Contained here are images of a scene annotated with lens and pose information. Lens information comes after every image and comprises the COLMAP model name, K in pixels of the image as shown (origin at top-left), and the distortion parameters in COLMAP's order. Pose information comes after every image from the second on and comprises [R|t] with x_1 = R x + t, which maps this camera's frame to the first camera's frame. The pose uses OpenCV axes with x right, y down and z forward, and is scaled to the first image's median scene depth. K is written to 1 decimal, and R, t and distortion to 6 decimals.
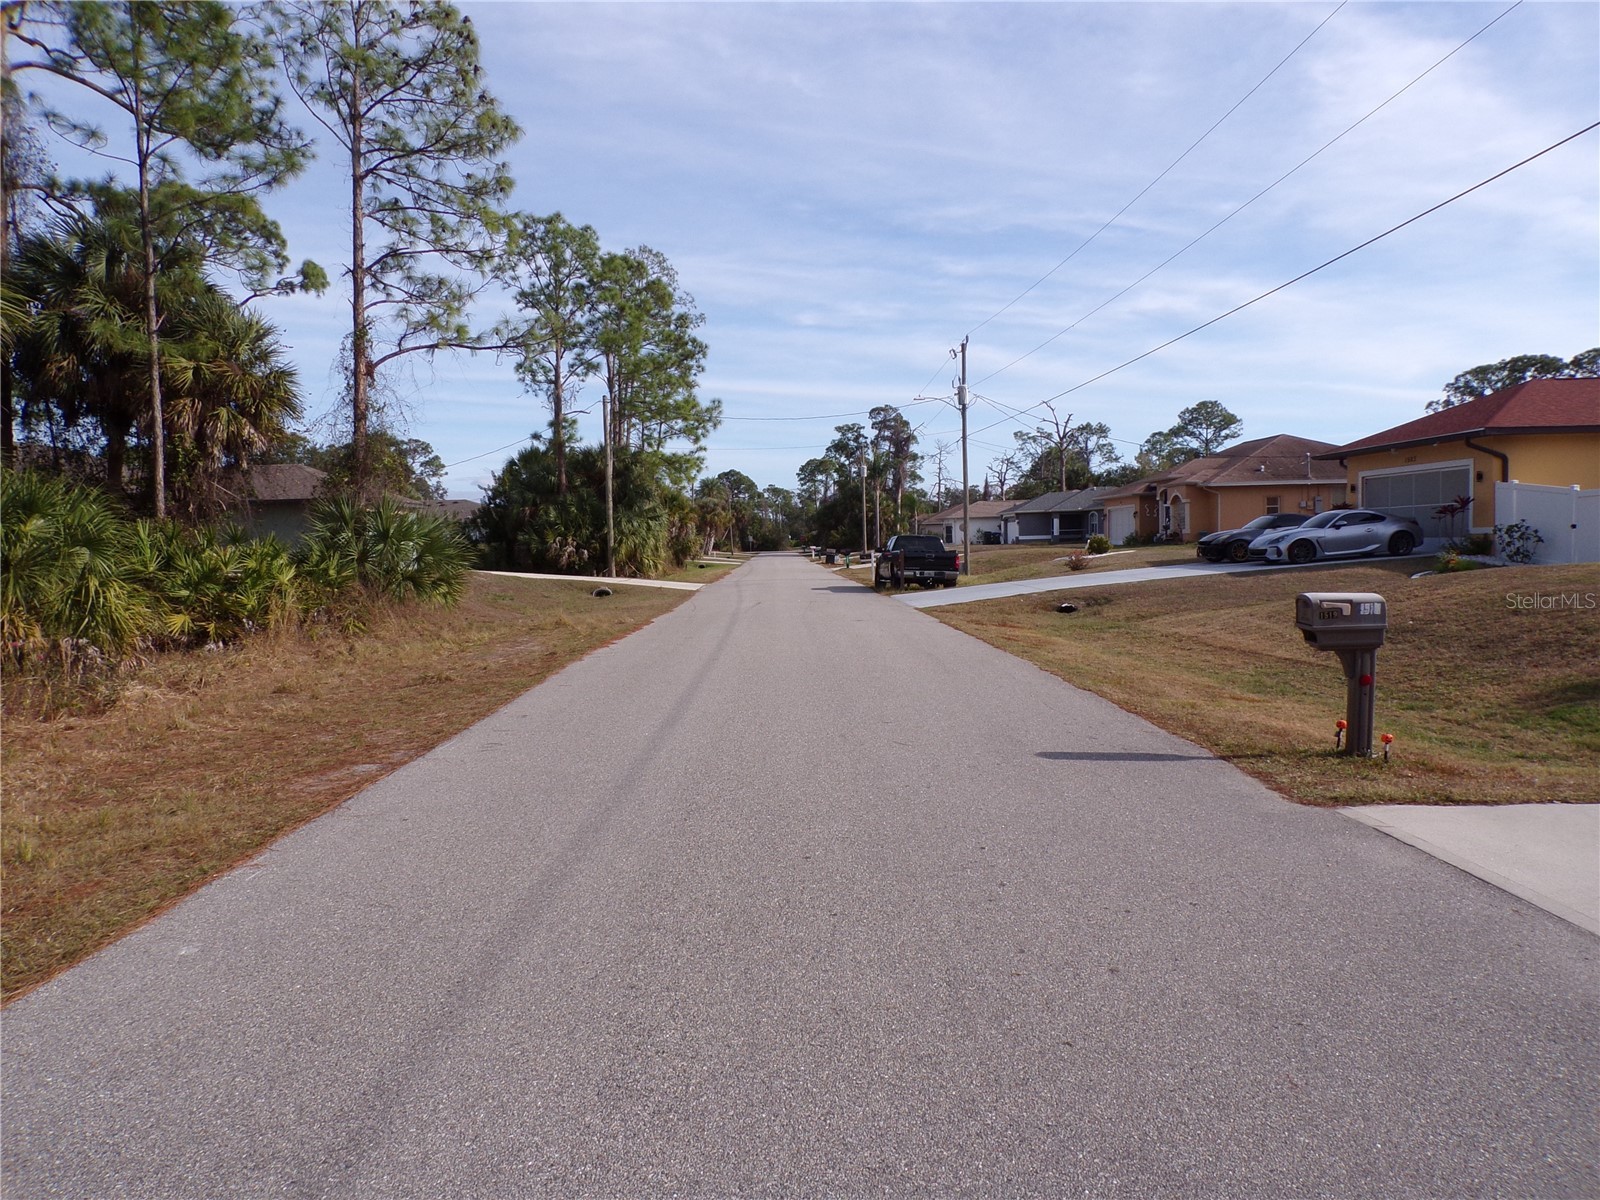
lens RADIAL K [[1123.4, 0, 800.3], [0, 1123.4, 624.2], [0, 0, 1]] dist [0.000511, 0.000638]
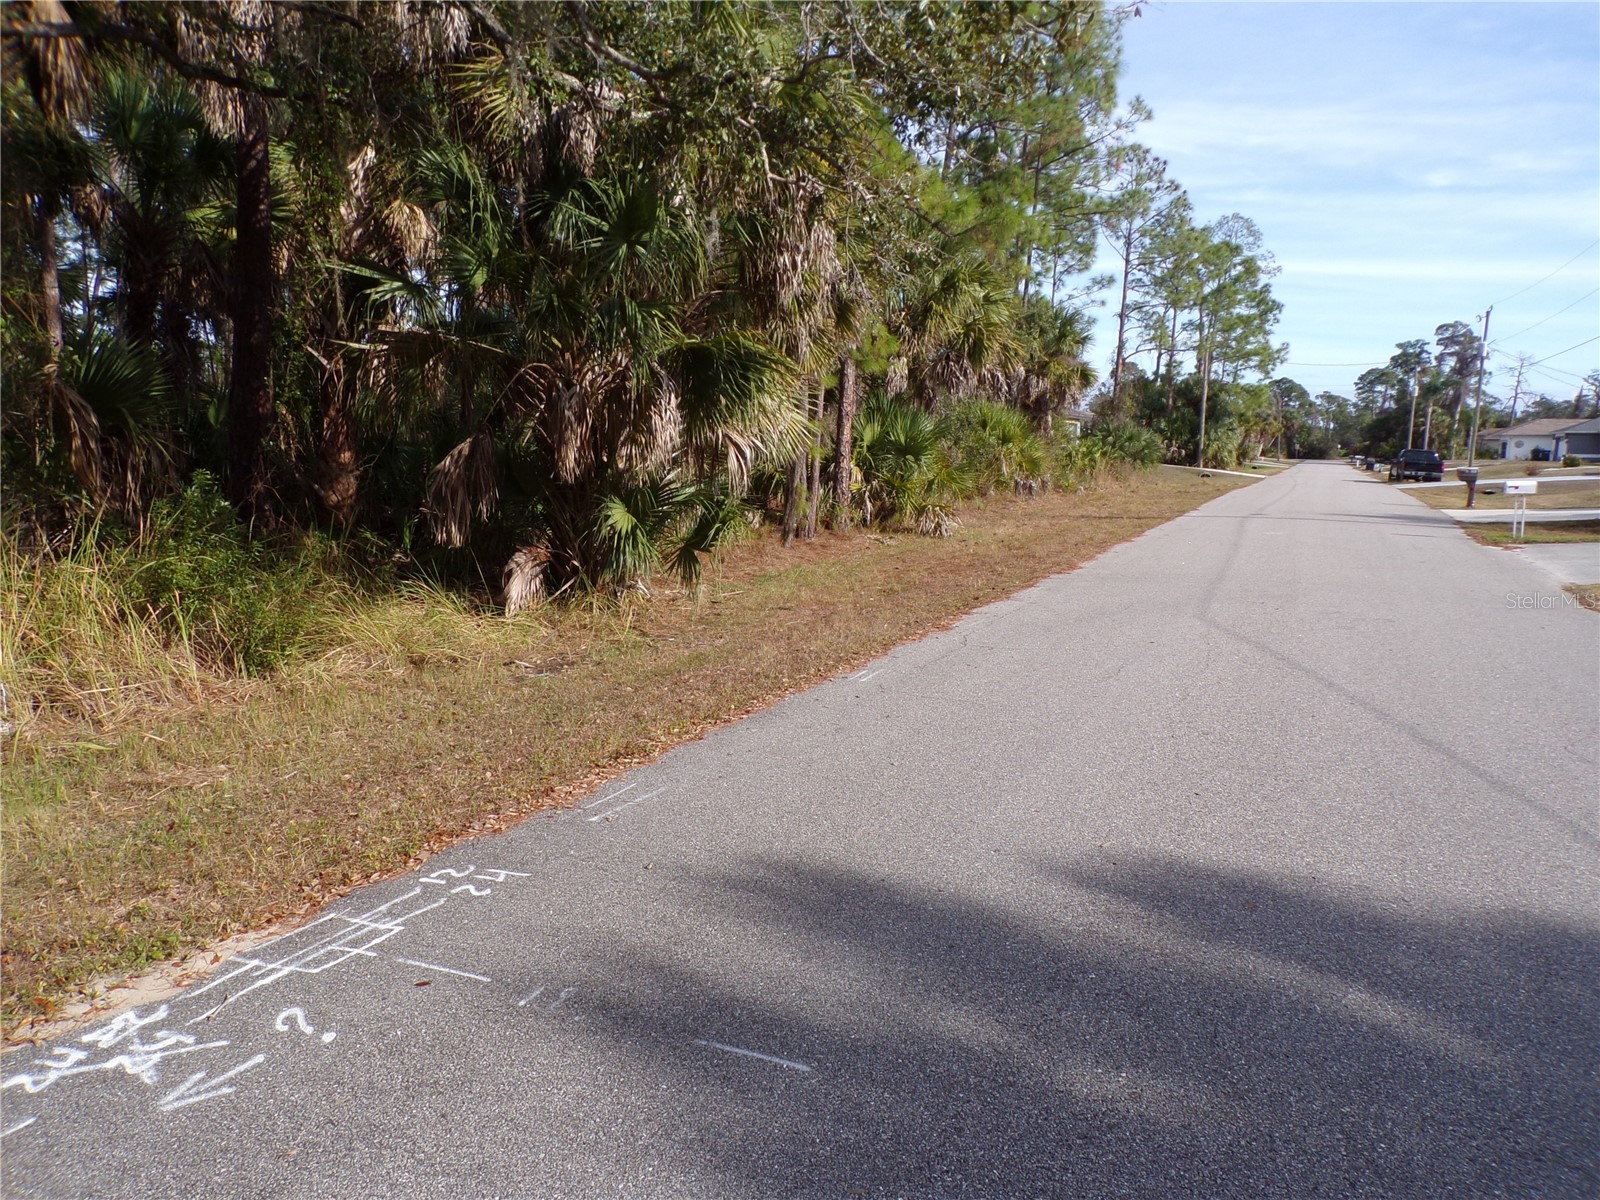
lens RADIAL K [[1123.4, 0, 800.3], [0, 1123.4, 624.2], [0, 0, 1]] dist [0.000511, 0.000638]
pose [[0.897910, 0.109540, -0.426332, 0.008655], [-0.071393, 0.991958, 0.104506, 0.021729], [0.434351, -0.063400, 0.898510, -0.285227]]
